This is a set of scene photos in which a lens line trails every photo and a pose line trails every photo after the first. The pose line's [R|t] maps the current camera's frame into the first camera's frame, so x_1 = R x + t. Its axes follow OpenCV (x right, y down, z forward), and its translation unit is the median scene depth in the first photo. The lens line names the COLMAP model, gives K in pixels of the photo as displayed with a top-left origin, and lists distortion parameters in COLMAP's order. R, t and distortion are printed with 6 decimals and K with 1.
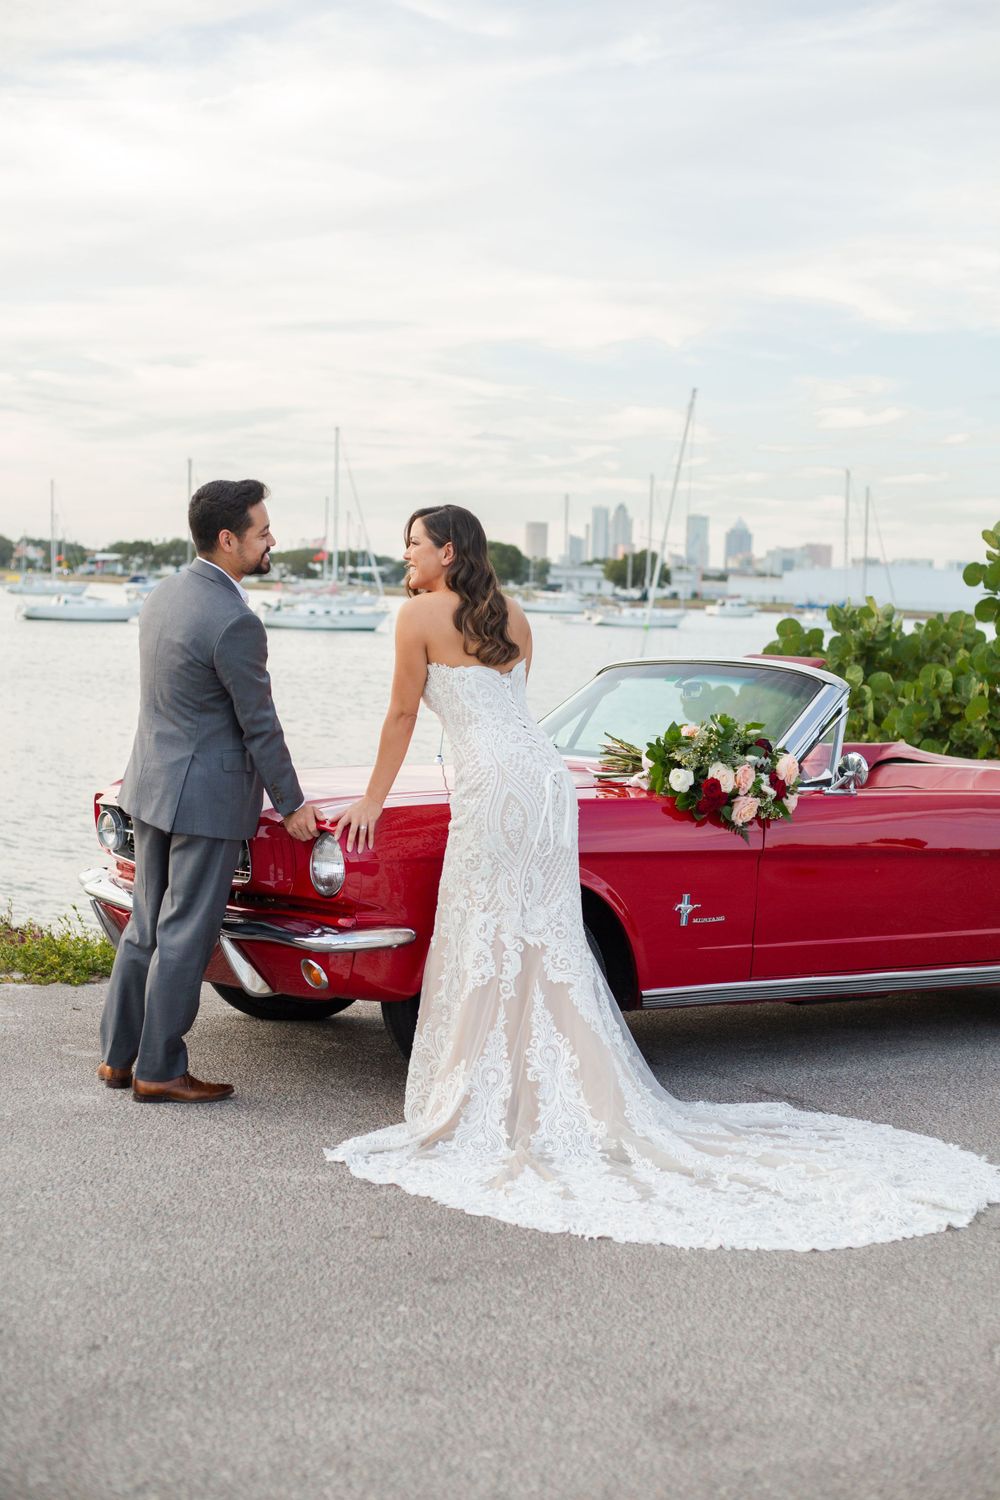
lens RADIAL K [[2184.0, 0, 566.2], [0, 2184.0, 750.2], [0, 0, 1]] dist [-0.032697, -0.043713]
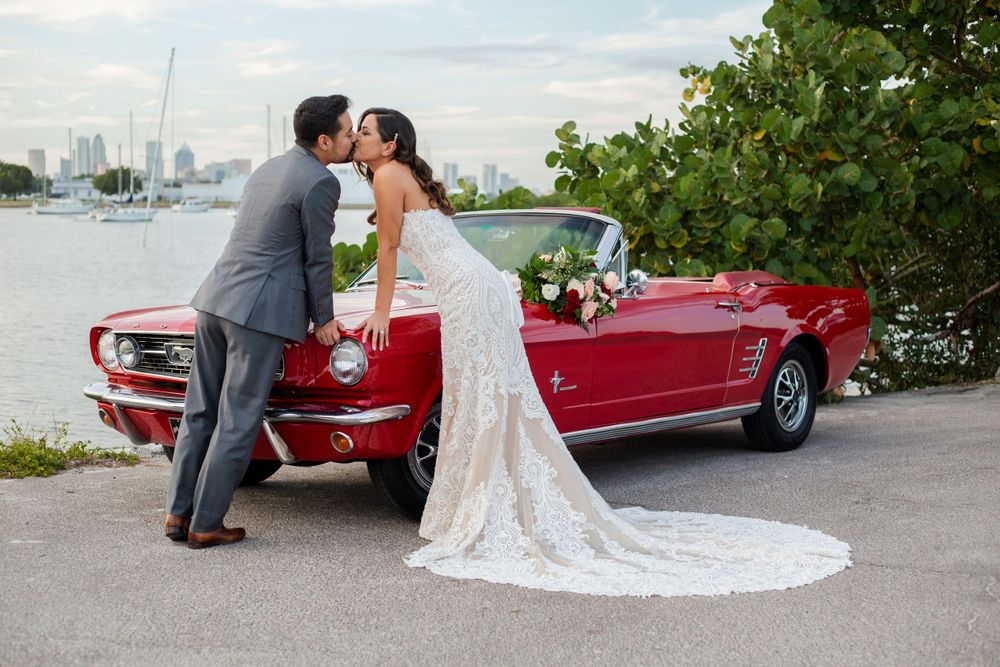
lens RADIAL K [[1529.2, 0, 500.0], [0, 1529.2, 333.5], [0, 0, 1]] dist [-0.059451, 0.063405]
pose [[0.959726, -0.058631, 0.274751, -0.248064], [0.053077, 0.998209, 0.027614, 0.010898], [-0.275878, -0.011919, 0.961119, 0.035293]]
